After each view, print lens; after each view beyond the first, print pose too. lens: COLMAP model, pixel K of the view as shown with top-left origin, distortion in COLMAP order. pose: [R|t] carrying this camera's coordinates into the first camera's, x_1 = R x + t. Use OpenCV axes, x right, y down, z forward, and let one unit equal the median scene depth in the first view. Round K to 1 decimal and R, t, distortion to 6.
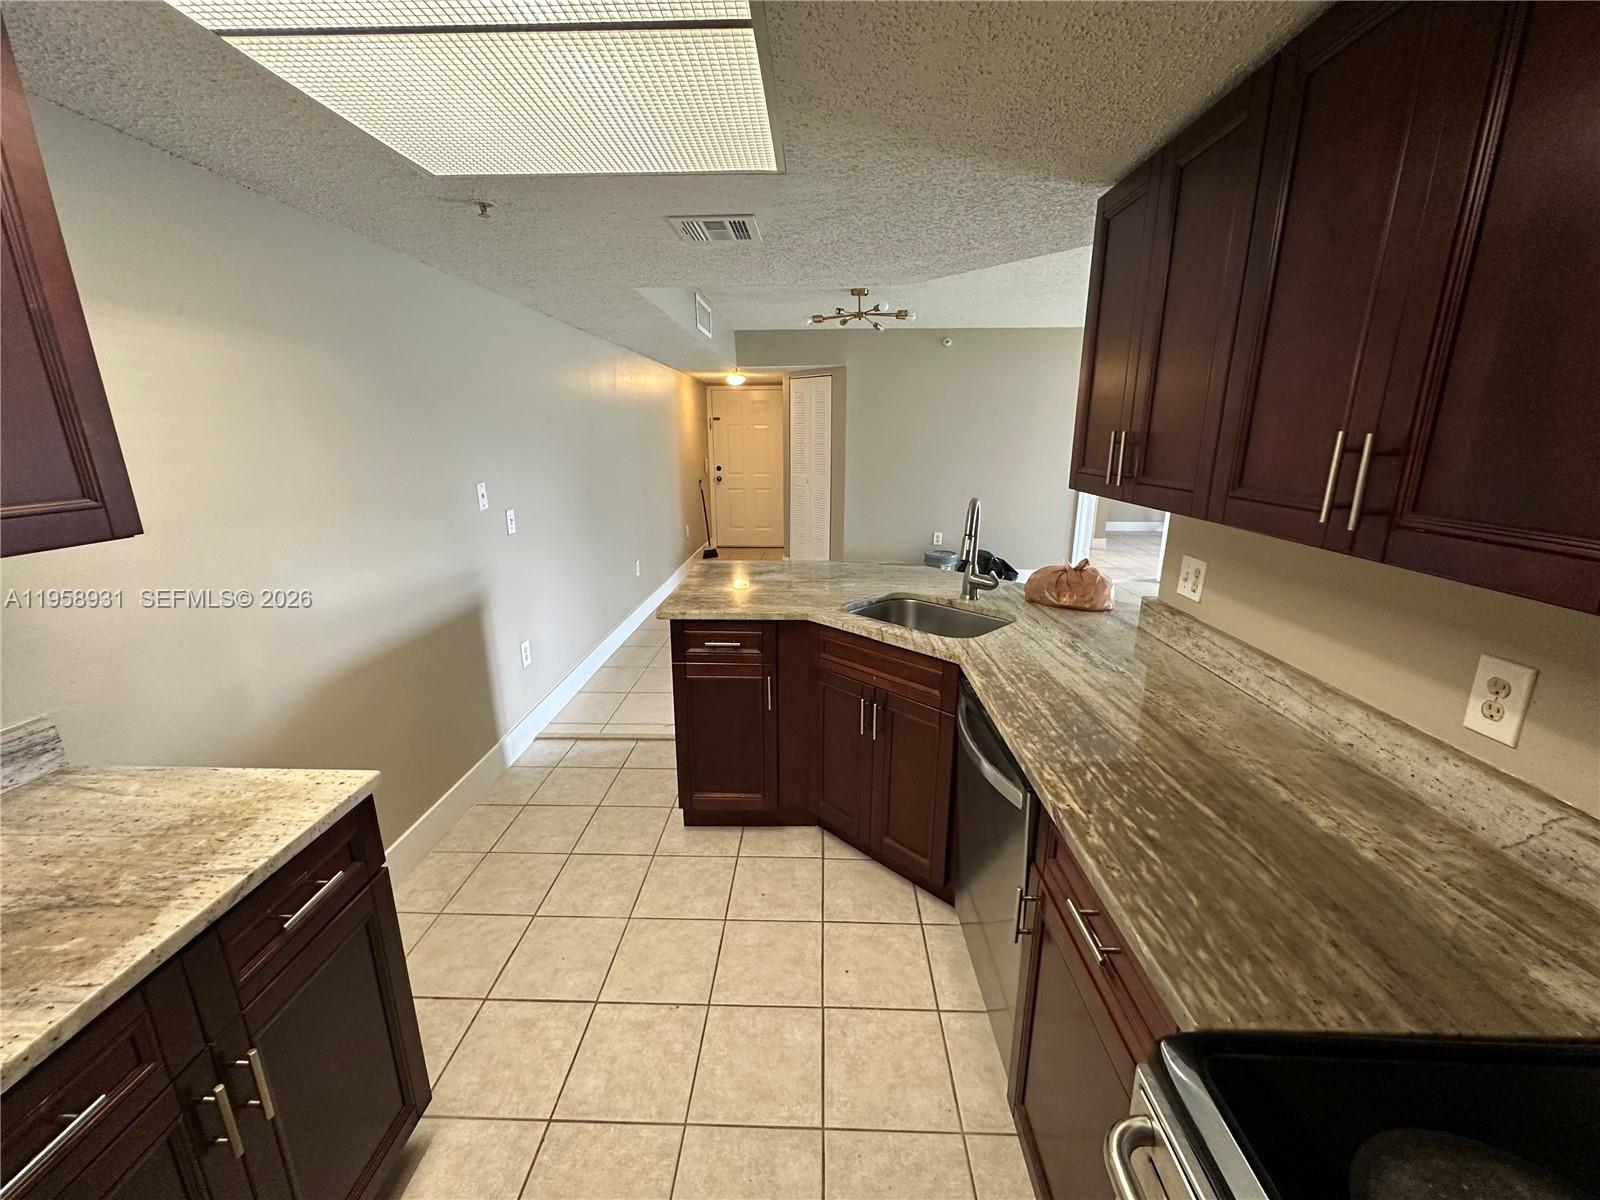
lens RADIAL K [[638.6, 0, 799.2], [0, 638.6, 602.8], [0, 0, 1]] dist [-0.009818, 0.000551]
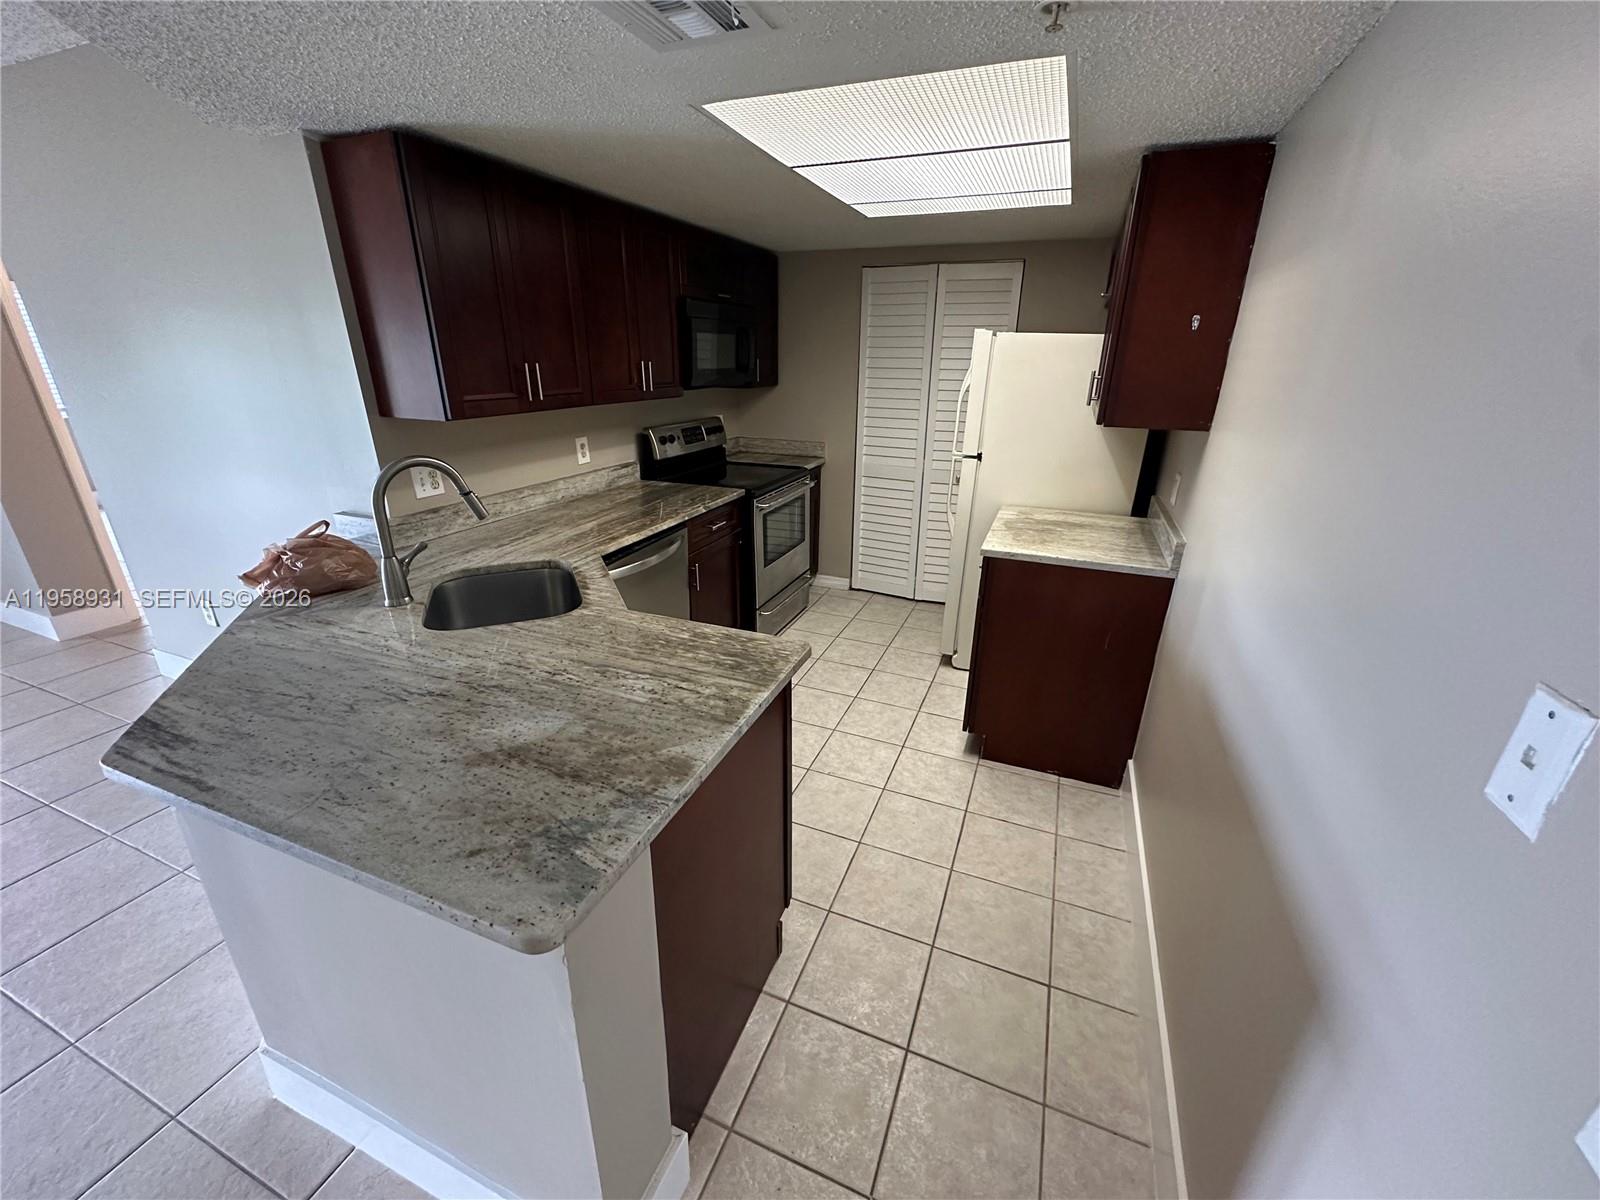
lens RADIAL K [[638.6, 0, 800.7], [0, 638.6, 602.5], [0, 0, 1]] dist [-0.009818, 0.000551]
pose [[-0.940292, -0.133916, 0.312916, -0.549527], [0.076609, 0.812491, 0.577919, -0.548518], [-0.331634, 0.567385, -0.753720, 1.951645]]
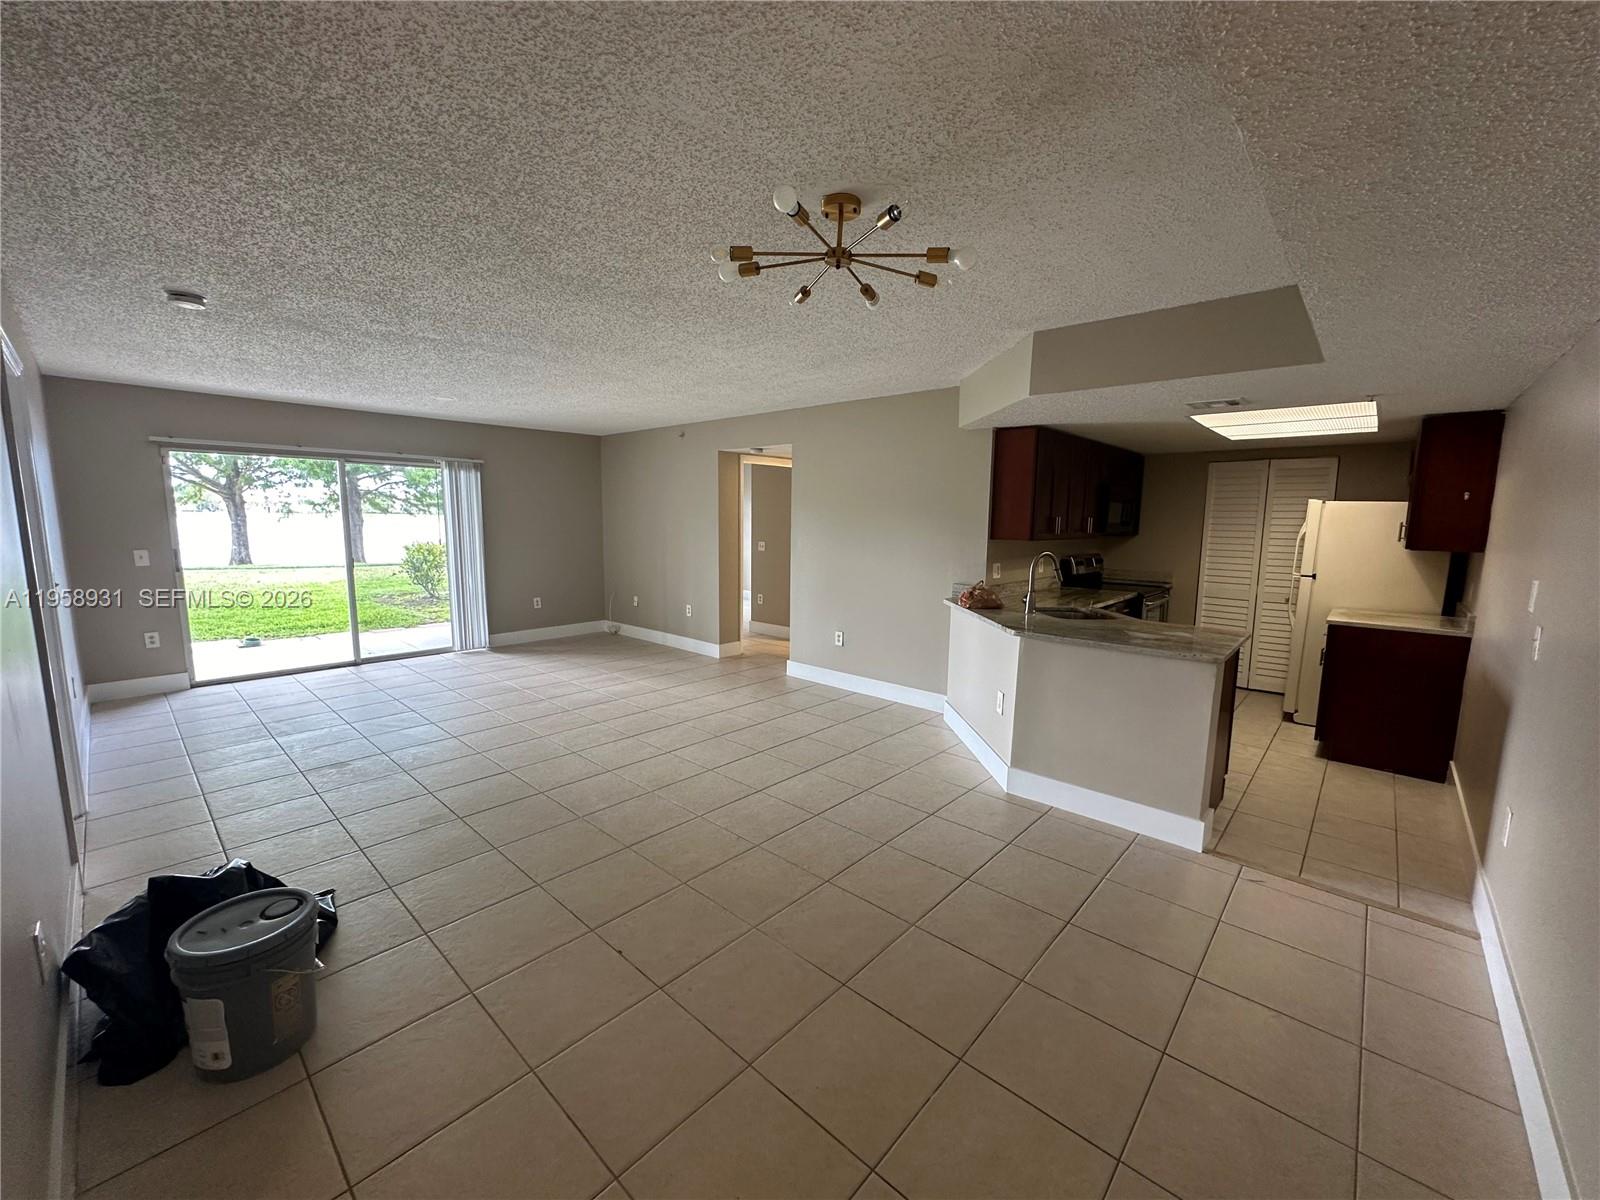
lens RADIAL K [[638.6, 0, 790.5], [0, 638.6, 599.5], [0, 0, 1]] dist [-0.009818, 0.000551]
pose [[-0.756136, -0.092135, 0.647897, -0.483793], [0.158706, 0.934667, 0.318135, -0.943947], [-0.634879, 0.343378, -0.692113, 3.557291]]
